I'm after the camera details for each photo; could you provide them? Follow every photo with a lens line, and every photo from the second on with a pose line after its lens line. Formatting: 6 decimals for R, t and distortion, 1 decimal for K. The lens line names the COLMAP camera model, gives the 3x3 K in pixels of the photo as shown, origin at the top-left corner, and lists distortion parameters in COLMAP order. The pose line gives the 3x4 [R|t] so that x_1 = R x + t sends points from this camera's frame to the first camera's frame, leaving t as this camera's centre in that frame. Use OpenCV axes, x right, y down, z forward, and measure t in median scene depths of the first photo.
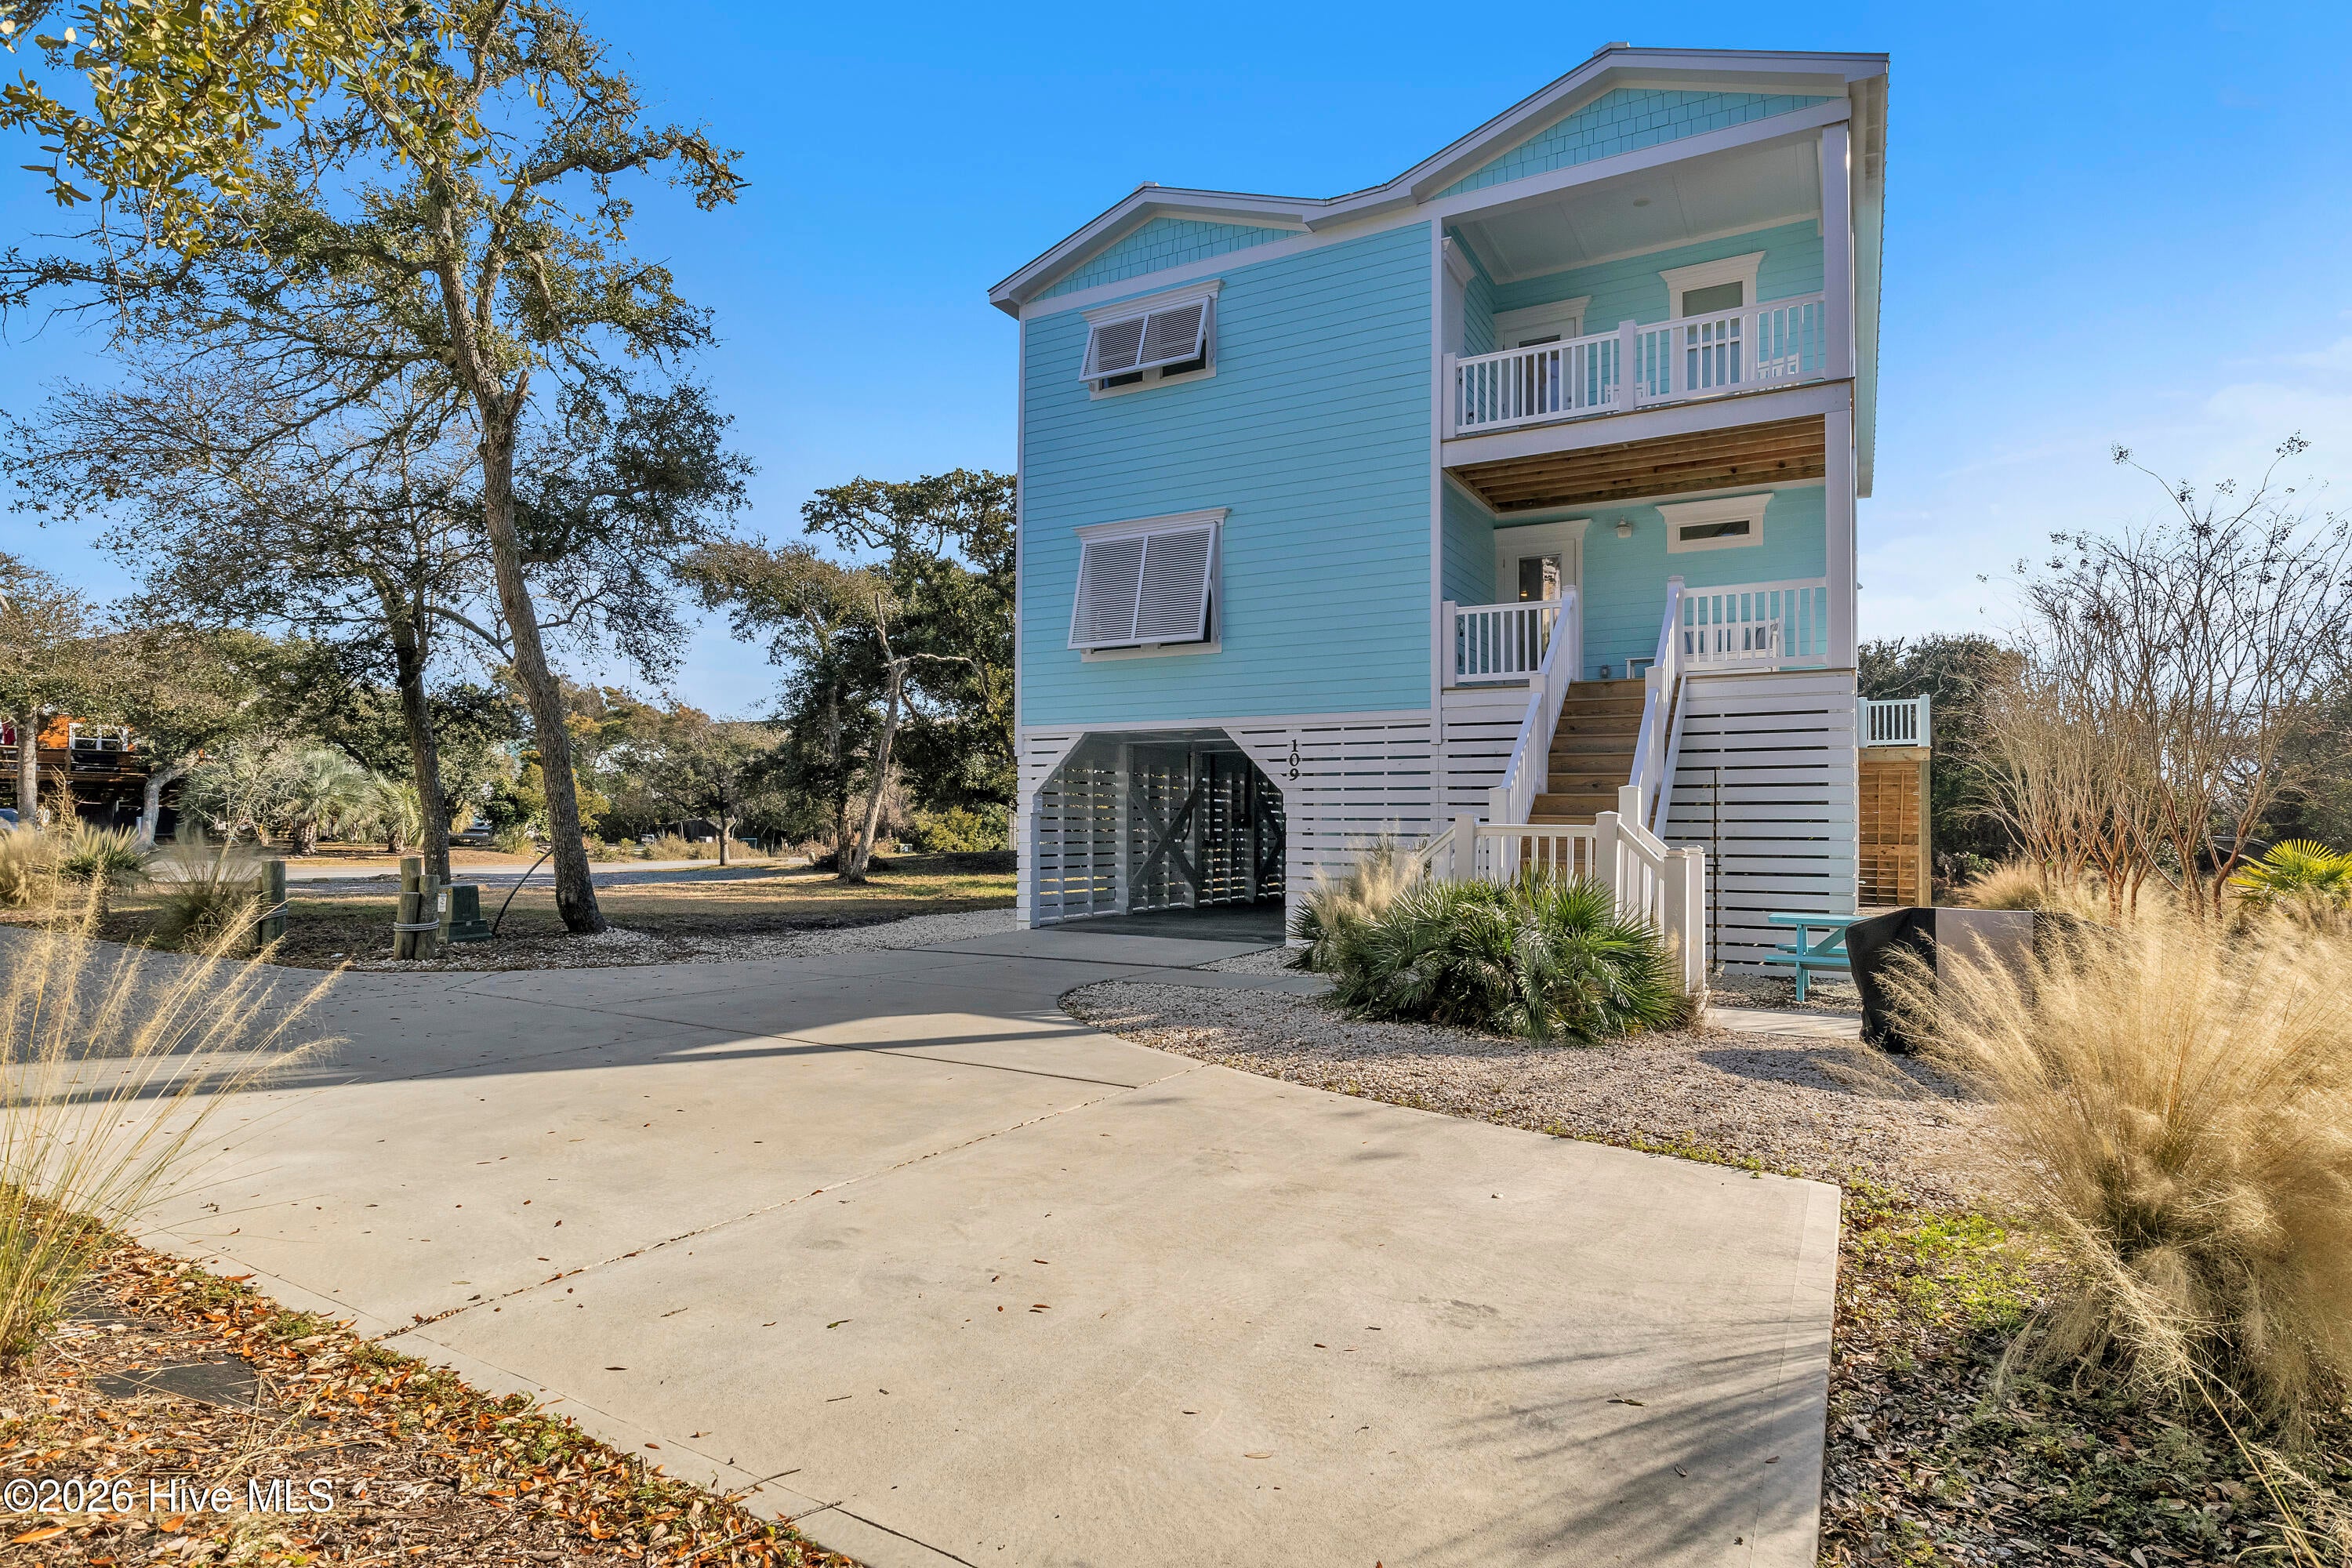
lens RADIAL K [[1194.8, 0, 1185.2], [0, 1194.8, 801.4], [0, 0, 1]] dist [-0.006765, -0.000160]
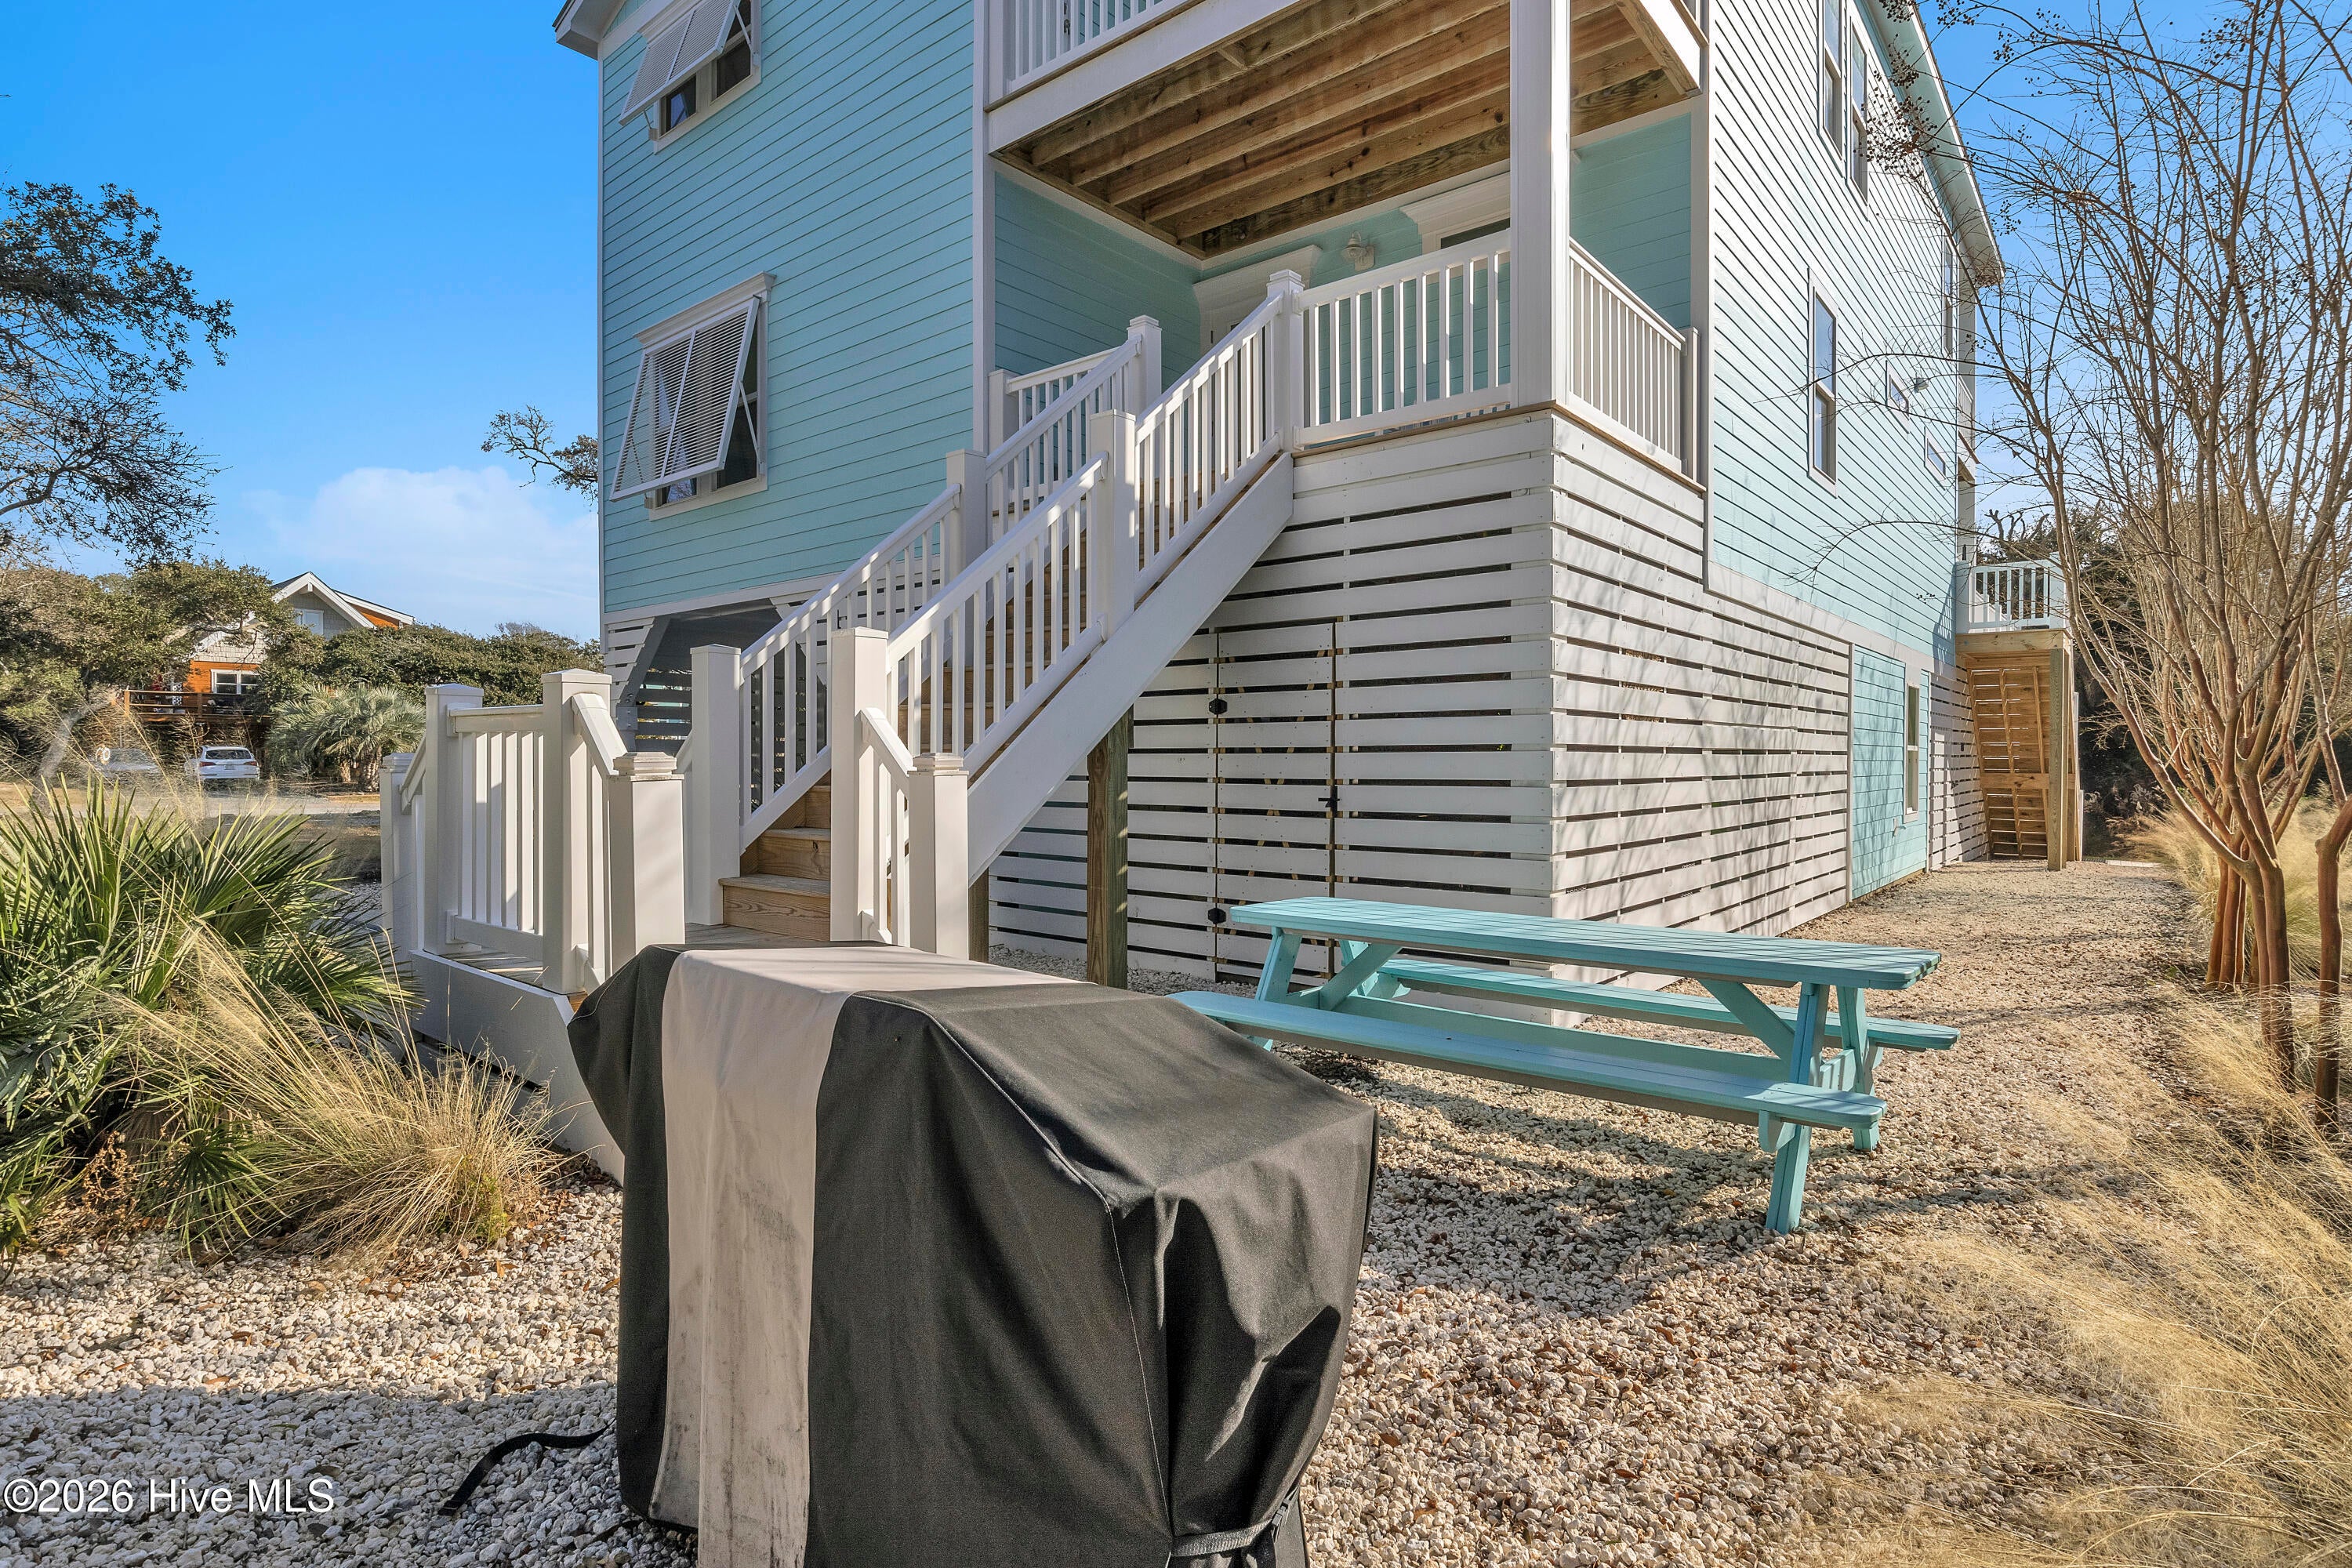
lens RADIAL K [[1194.8, 0, 1167.8], [0, 1194.8, 768.9], [0, 0, 1]] dist [-0.006765, -0.000160]
pose [[0.982505, -0.004449, -0.186181, 0.365346], [0.009101, 0.999667, 0.024140, 0.020069], [0.186012, -0.025412, 0.982219, 0.354638]]
